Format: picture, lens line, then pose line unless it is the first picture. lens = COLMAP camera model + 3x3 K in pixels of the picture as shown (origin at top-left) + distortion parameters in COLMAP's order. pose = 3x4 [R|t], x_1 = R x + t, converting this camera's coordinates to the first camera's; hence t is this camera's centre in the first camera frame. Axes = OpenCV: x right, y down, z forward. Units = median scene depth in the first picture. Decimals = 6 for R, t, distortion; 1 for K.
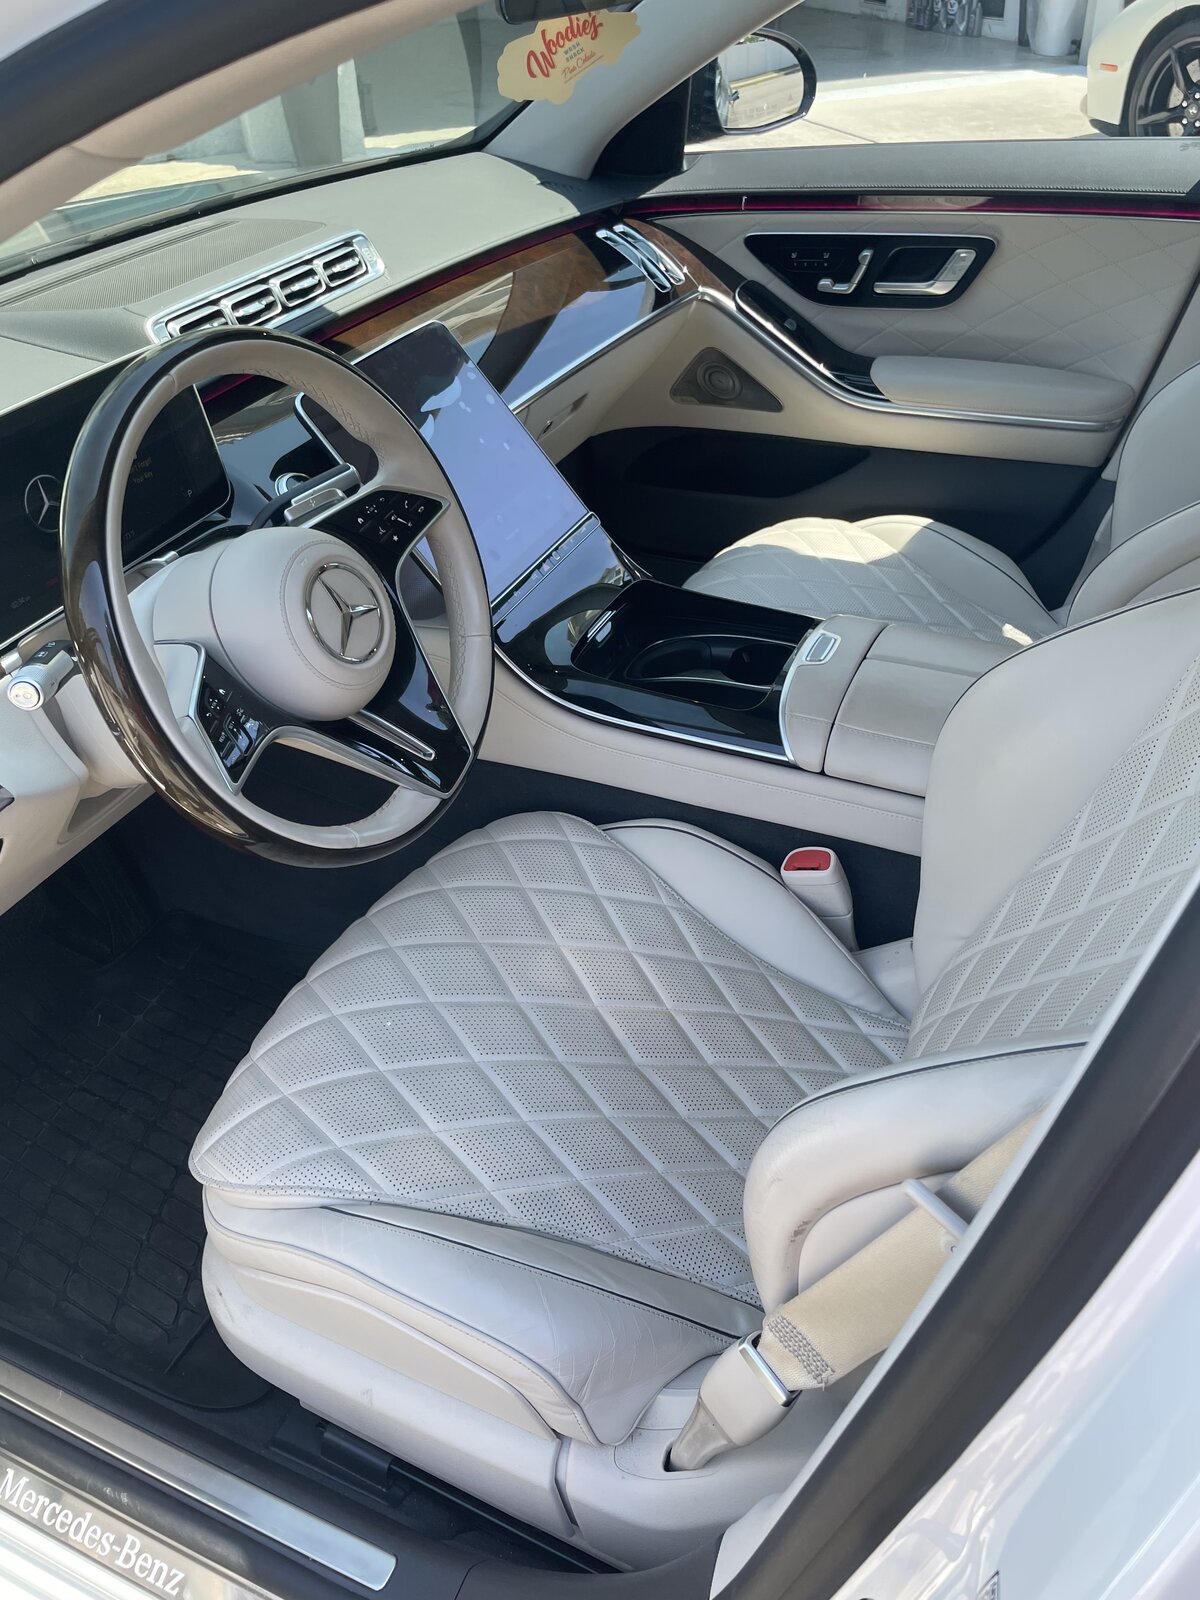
lens RADIAL K [[1261.5, 0, 600.0], [0, 1261.5, 800.0], [0, 0, 1]] dist [0.105108, -0.155222]
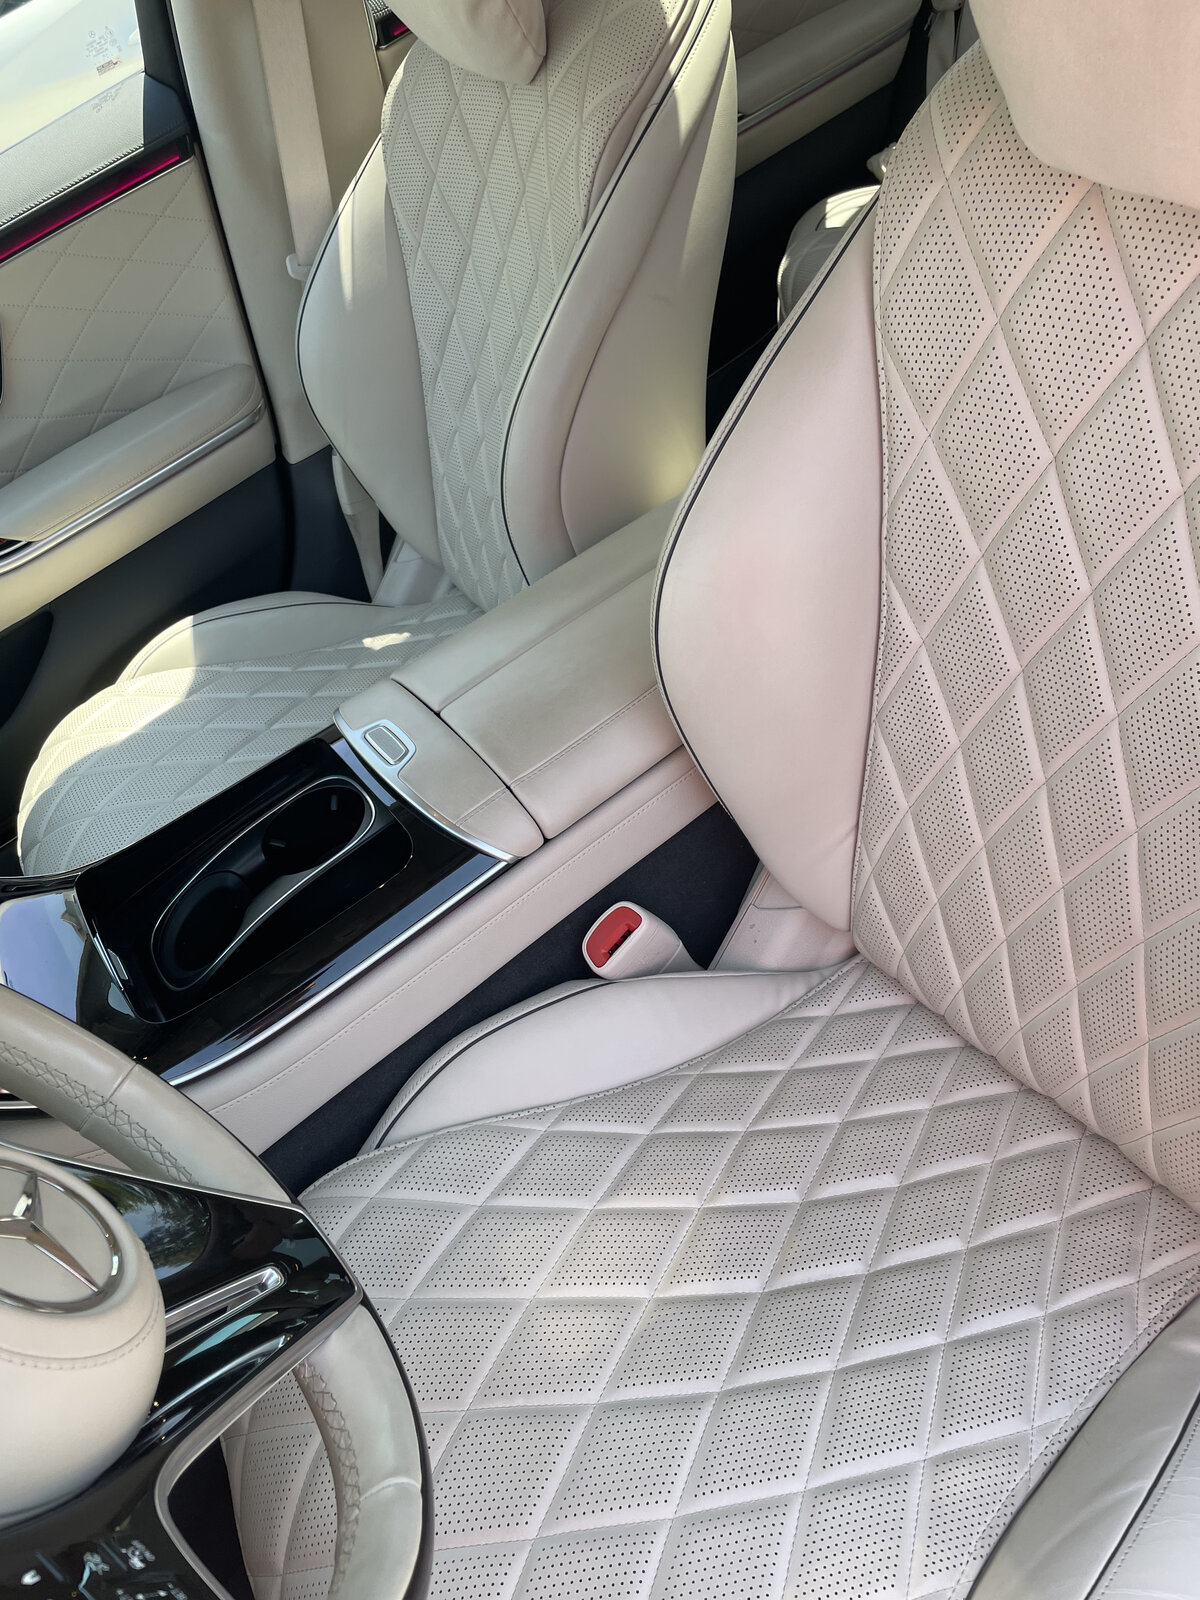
lens RADIAL K [[1261.5, 0, 600.0], [0, 1261.5, 800.0], [0, 0, 1]] dist [0.105108, -0.155222]
pose [[0.495569, -0.677633, 0.543346, -0.194993], [0.720070, 0.670345, 0.179266, -0.146314], [-0.485706, 0.302408, 0.820146, 0.358682]]
